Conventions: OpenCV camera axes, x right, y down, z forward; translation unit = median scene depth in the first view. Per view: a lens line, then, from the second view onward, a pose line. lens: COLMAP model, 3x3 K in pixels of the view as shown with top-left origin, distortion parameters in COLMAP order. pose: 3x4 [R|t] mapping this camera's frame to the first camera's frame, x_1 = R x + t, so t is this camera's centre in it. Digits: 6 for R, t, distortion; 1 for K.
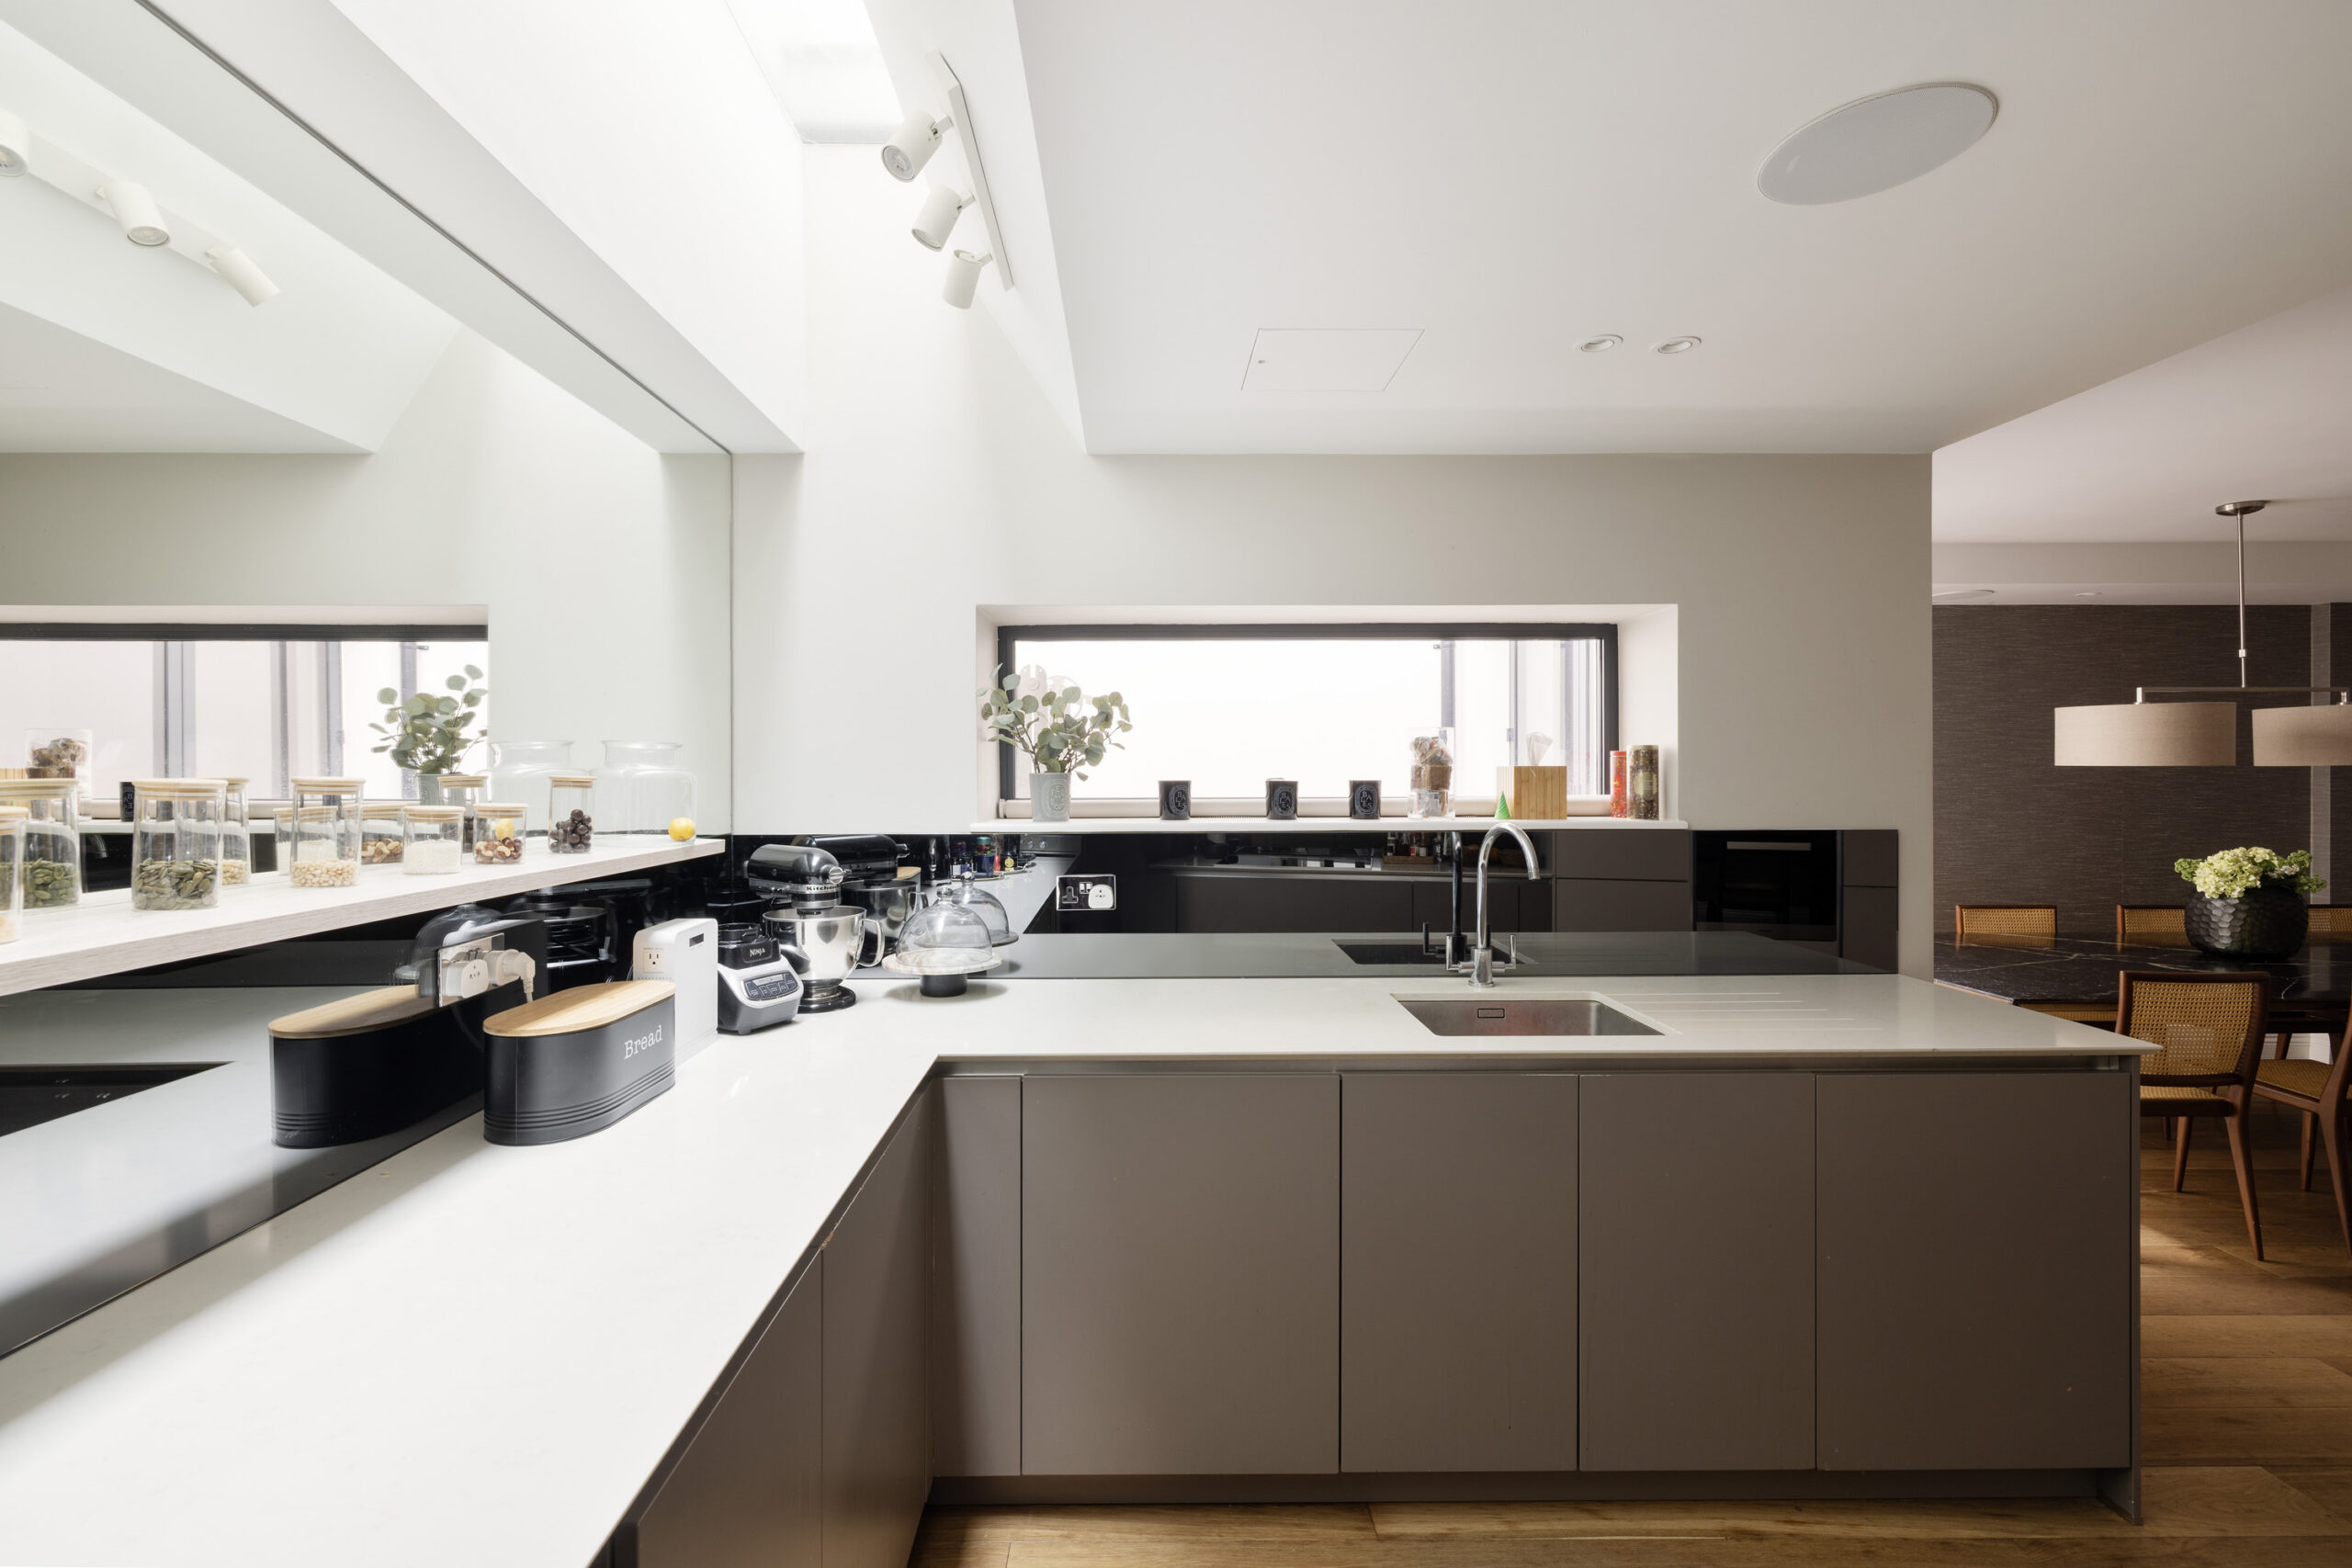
lens RADIAL K [[913.2, 0, 1144.8], [0, 913.2, 774.8], [0, 0, 1]] dist [0.001194, 0.000179]
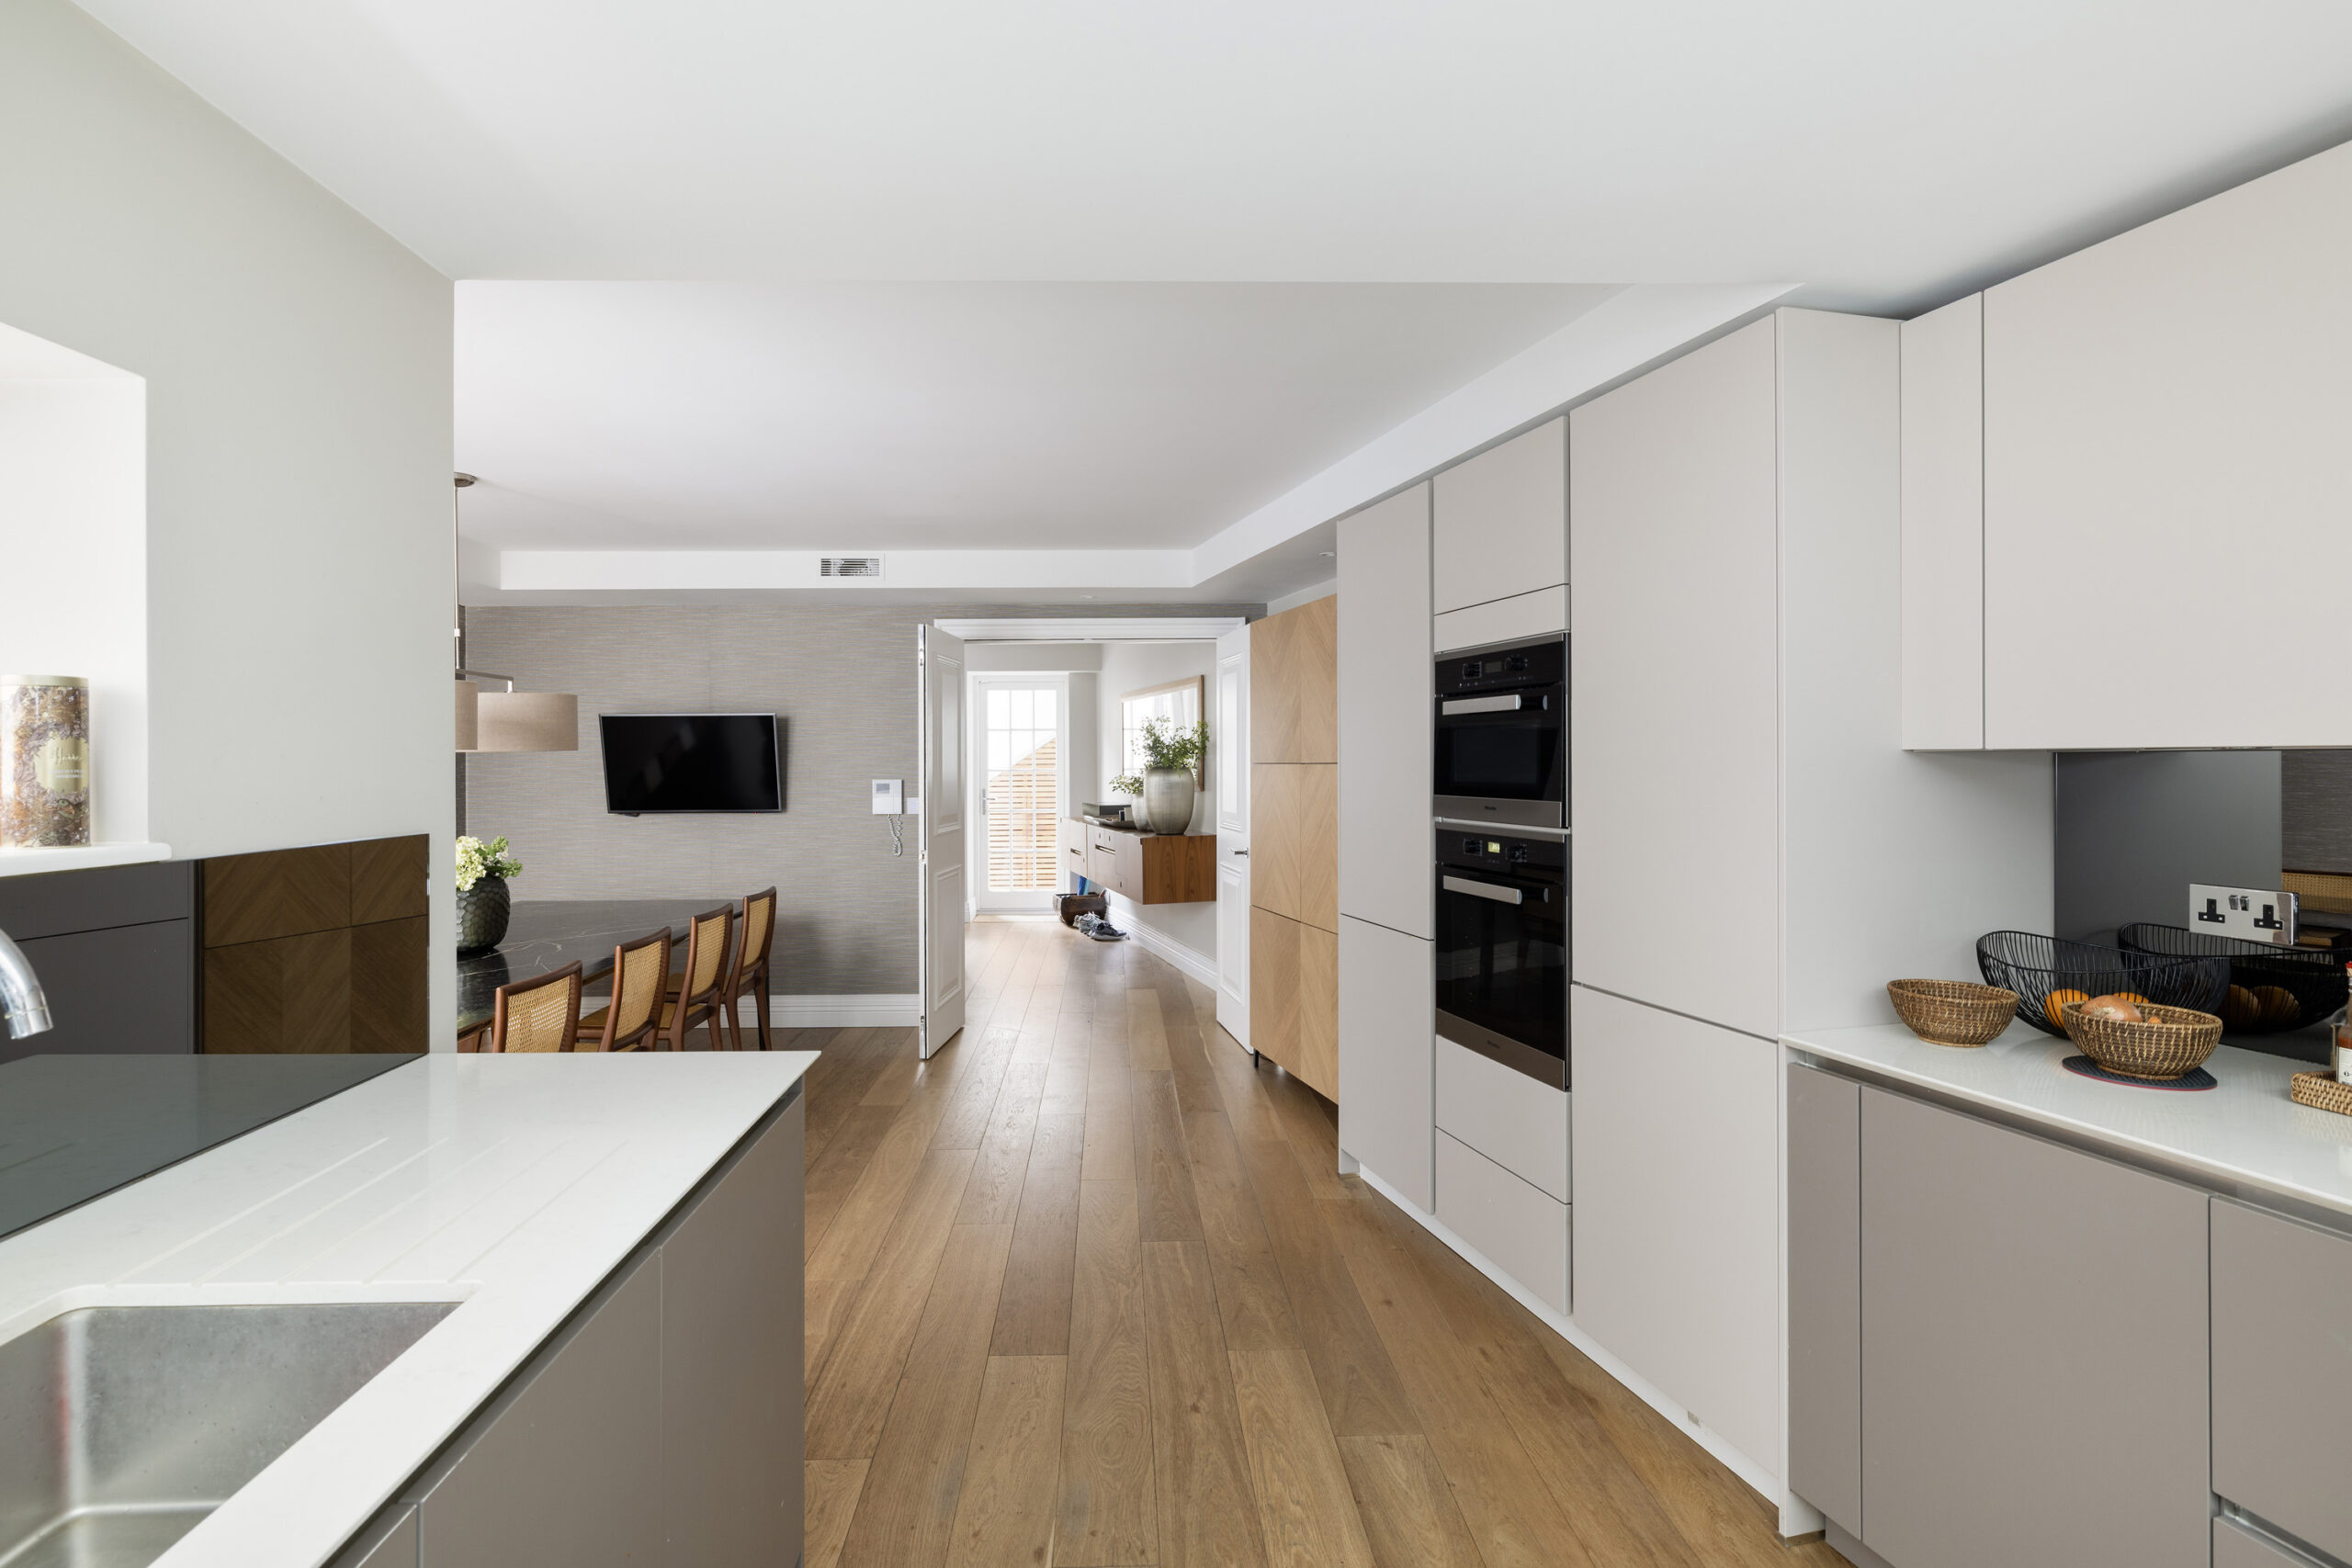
lens RADIAL K [[1154.5, 0, 1117.1], [0, 1154.5, 761.4], [0, 0, 1]] dist [-0.001197, -0.000291]
pose [[-0.008611, 0.000854, 0.999963, -0.005471], [0.011601, 0.999932, -0.000754, 0.015096], [-0.999896, 0.011594, -0.008620, 0.505190]]
